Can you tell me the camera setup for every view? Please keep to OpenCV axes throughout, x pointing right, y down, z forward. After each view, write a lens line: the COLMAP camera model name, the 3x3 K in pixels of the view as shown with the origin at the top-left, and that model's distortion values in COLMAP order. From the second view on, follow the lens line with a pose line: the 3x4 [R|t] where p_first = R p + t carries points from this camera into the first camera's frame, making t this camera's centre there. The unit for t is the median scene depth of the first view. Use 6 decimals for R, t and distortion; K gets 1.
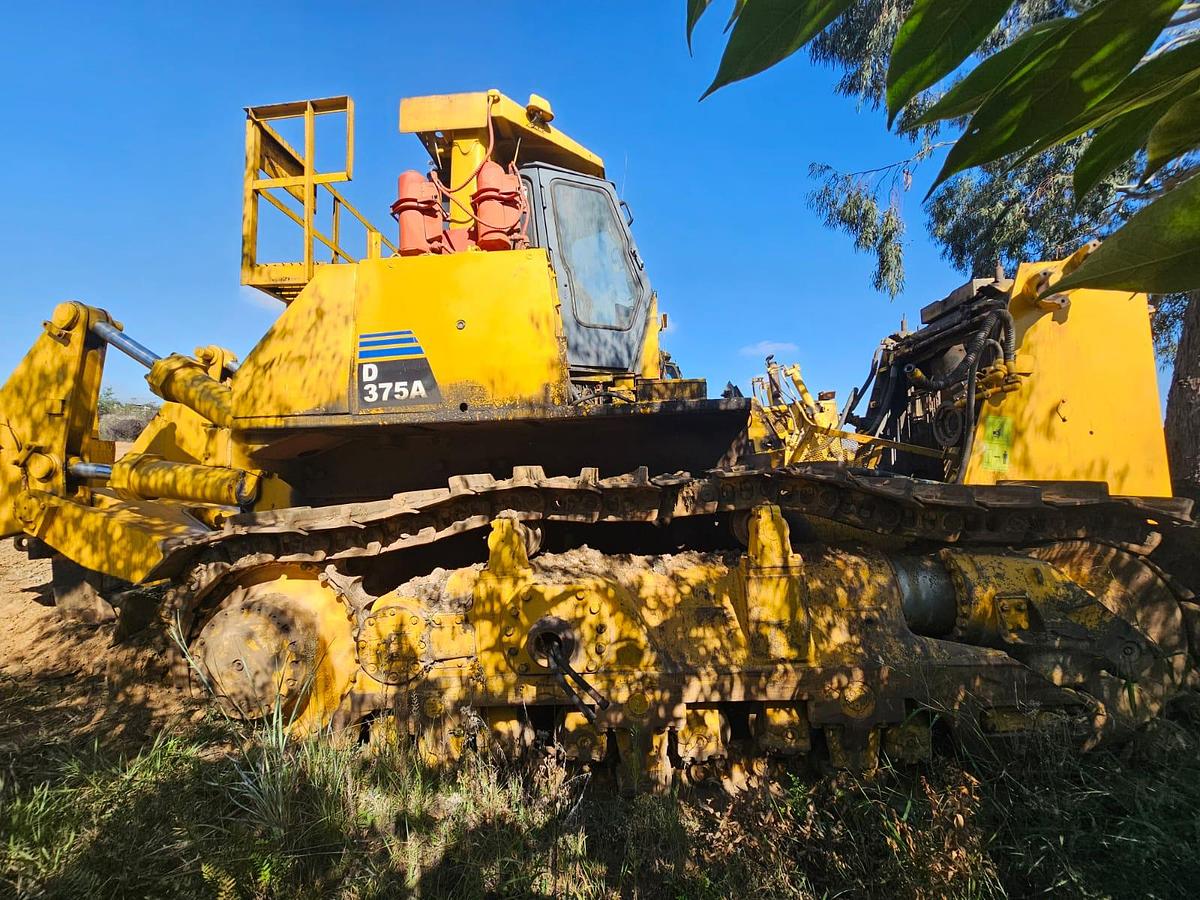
lens RADIAL K [[502.7, 0, 581.7], [0, 502.7, 465.1], [0, 0, 1]] dist [-0.014923, -0.000070]
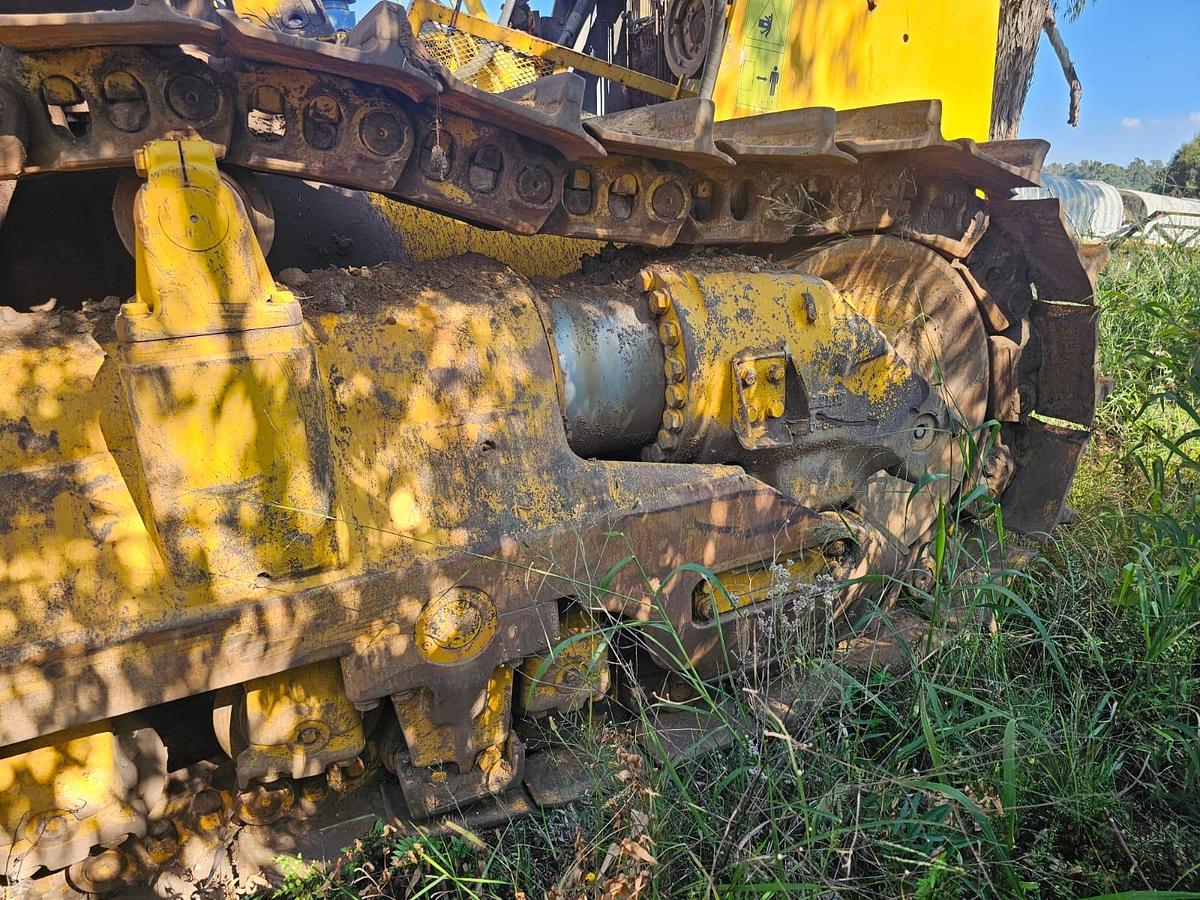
lens RADIAL K [[489.2, 0, 603.1], [0, 489.2, 451.1], [0, 0, 1]] dist [0.000374, 0.000172]
pose [[0.907882, -0.181458, 0.377921, 0.510194], [0.018358, 0.917814, 0.396585, 0.152956], [-0.418825, -0.353114, 0.836598, 0.611247]]
